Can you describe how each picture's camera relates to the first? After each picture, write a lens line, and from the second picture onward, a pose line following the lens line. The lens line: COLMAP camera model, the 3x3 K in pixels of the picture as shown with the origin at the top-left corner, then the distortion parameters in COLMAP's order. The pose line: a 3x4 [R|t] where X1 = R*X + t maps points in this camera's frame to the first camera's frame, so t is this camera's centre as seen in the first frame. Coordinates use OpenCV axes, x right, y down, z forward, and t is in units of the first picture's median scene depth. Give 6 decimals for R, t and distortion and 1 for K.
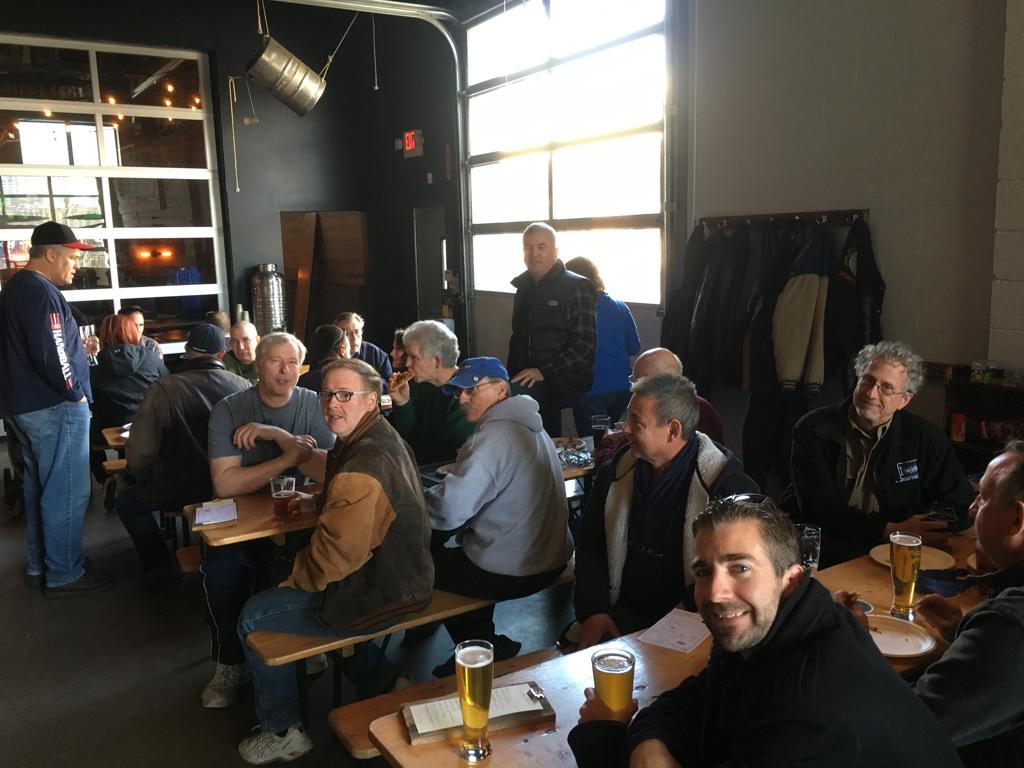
lens RADIAL K [[869.0, 0, 512.0], [0, 869.0, 384.0], [0, 0, 1]] dist [0.003744, -0.013416]
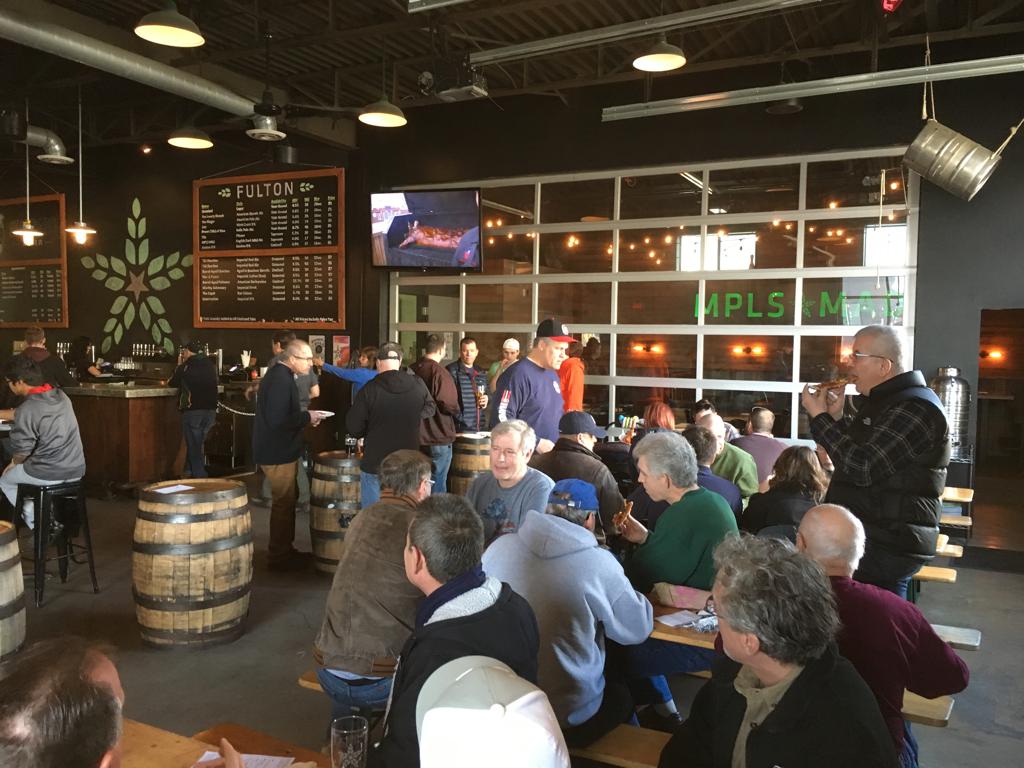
lens RADIAL K [[869.0, 0, 512.0], [0, 869.0, 384.0], [0, 0, 1]] dist [0.003744, -0.013416]
pose [[0.435557, 0.071835, -0.897290, 0.360575], [-0.169724, 0.985485, -0.003491, -0.050435], [0.884016, 0.153812, 0.441428, 0.257459]]
